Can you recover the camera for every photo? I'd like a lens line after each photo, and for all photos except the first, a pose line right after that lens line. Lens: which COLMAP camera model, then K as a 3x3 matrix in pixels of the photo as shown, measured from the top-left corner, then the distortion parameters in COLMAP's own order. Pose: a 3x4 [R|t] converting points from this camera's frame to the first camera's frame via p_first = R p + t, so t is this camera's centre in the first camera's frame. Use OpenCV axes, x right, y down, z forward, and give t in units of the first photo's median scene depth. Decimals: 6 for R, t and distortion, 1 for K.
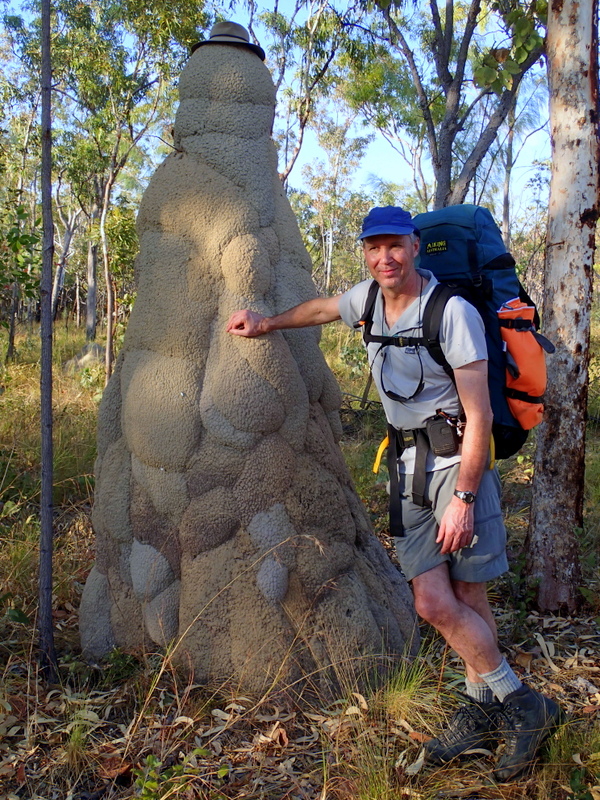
lens RADIAL K [[999.3, 0, 297.6], [0, 999.3, 358.1], [0, 0, 1]] dist [0.024488, 0.000000]
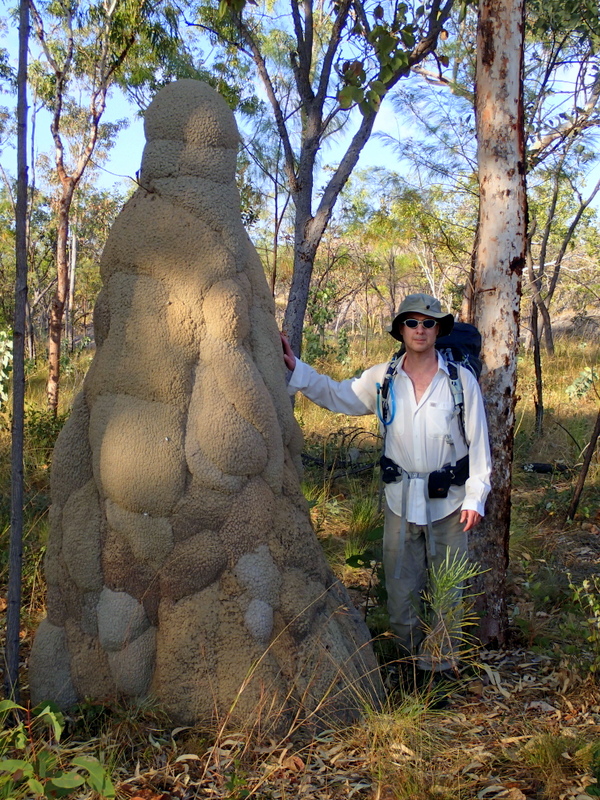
lens RADIAL K [[1237.8, 0, 300.1], [0, 1237.8, 400.6], [0, 0, 1]] dist [0.015010, 0.000000]
pose [[0.971412, -0.001204, 0.237398, -0.265972], [-0.000397, 0.999977, 0.006697, -0.009937], [-0.237401, -0.006600, 0.971389, -0.222191]]
